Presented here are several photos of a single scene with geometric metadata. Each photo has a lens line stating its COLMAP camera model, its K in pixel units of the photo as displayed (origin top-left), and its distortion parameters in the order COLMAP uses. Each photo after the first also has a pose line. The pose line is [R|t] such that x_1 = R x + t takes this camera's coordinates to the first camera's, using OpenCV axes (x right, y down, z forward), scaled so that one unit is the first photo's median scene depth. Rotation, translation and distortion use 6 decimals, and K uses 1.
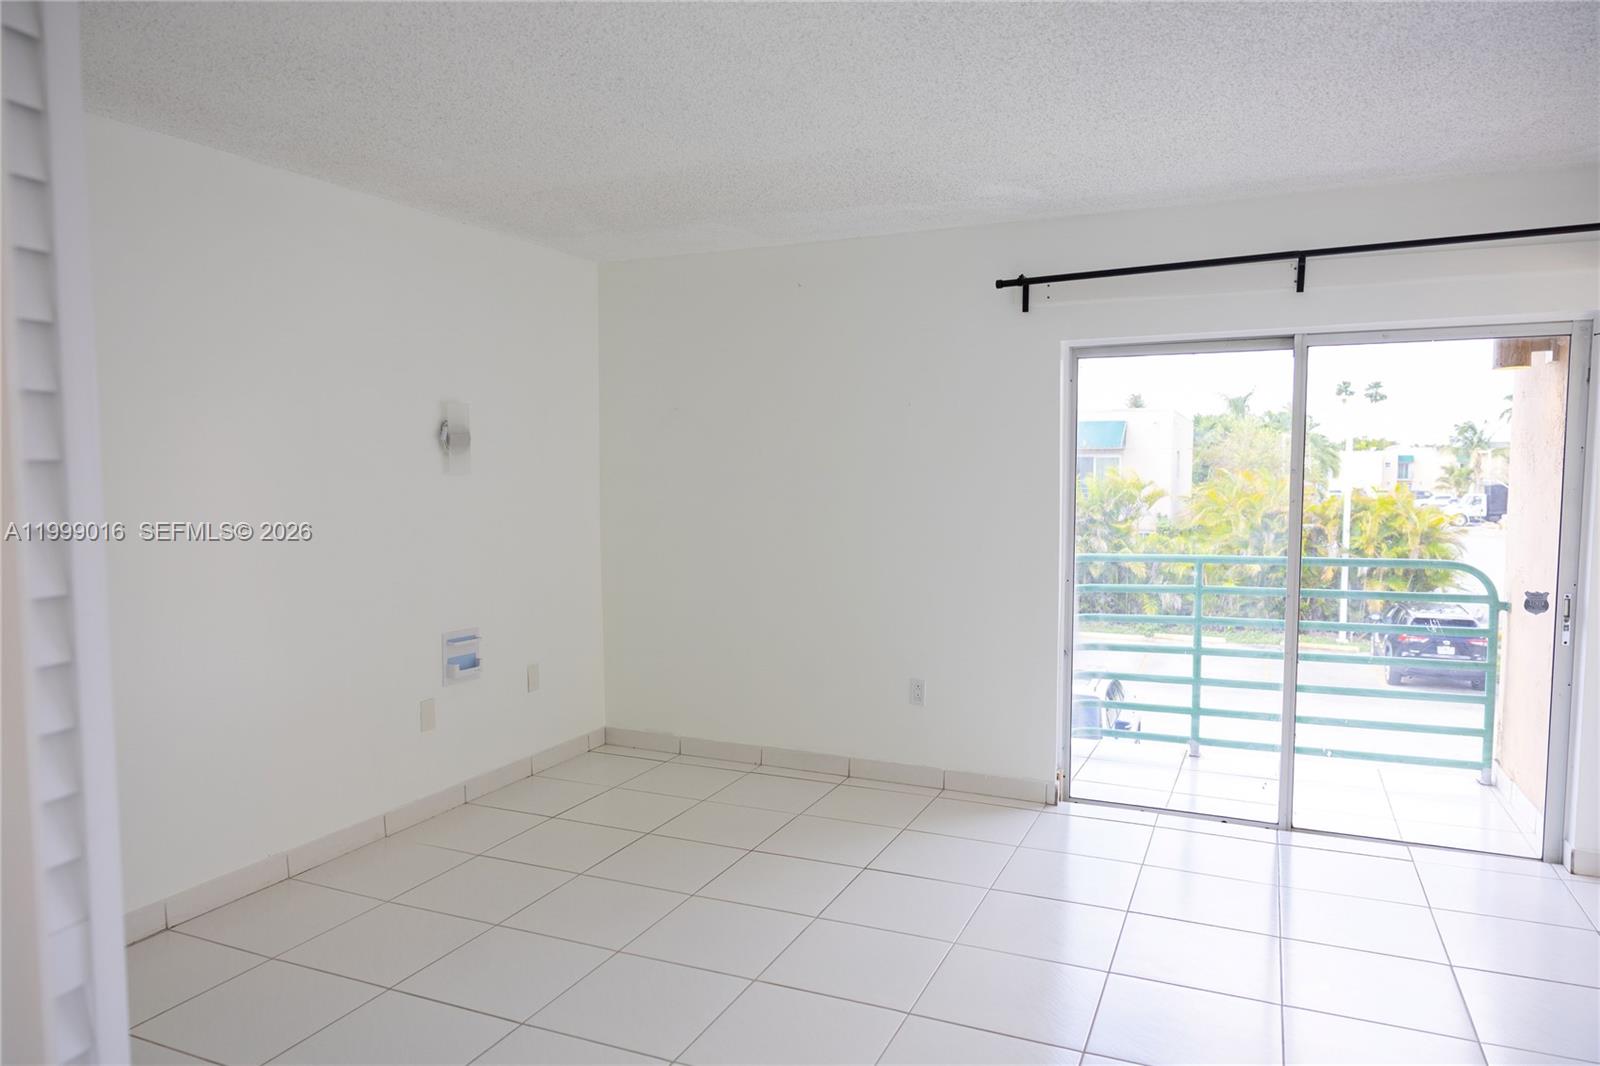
lens RADIAL K [[1072.1, 0, 797.6], [0, 1072.1, 549.2], [0, 0, 1]] dist [-0.003334, -0.001010]
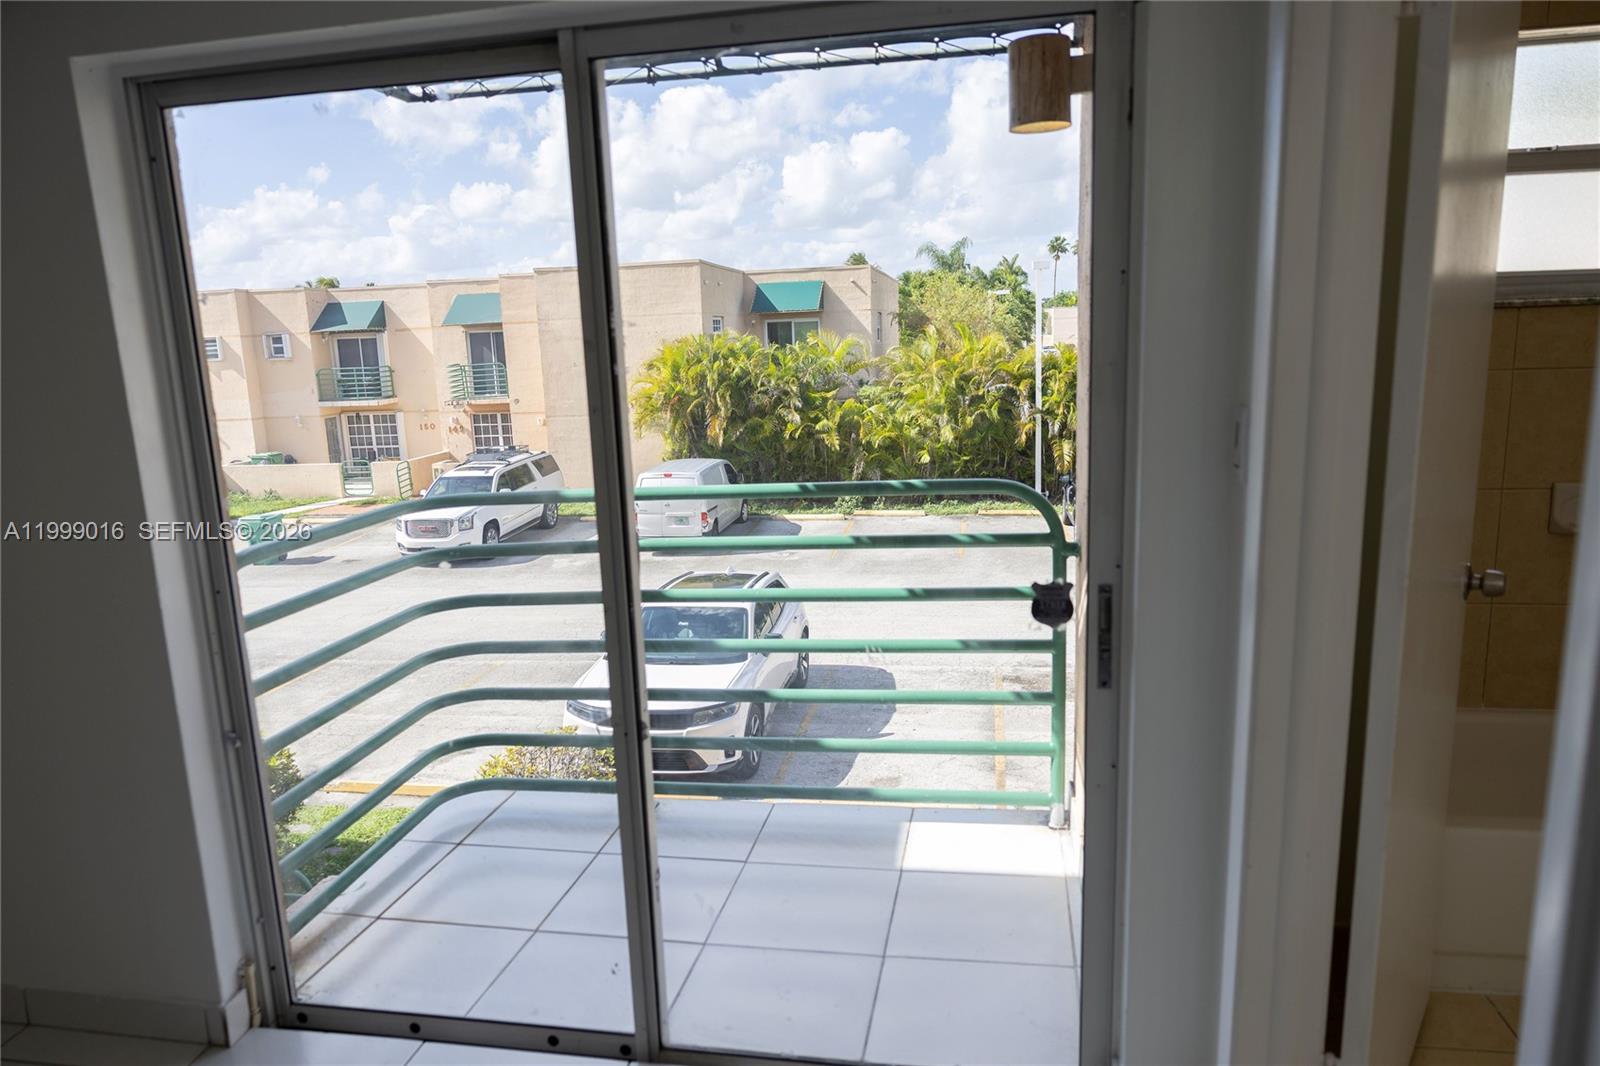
lens RADIAL K [[1072.1, 0, 797.6], [0, 1072.1, 549.2], [0, 0, 1]] dist [-0.003334, -0.001010]
pose [[0.973649, -0.080268, 0.213457, 0.087034], [0.054439, 0.990756, 0.124250, -0.007497], [-0.221457, -0.109356, 0.969019, 0.101773]]
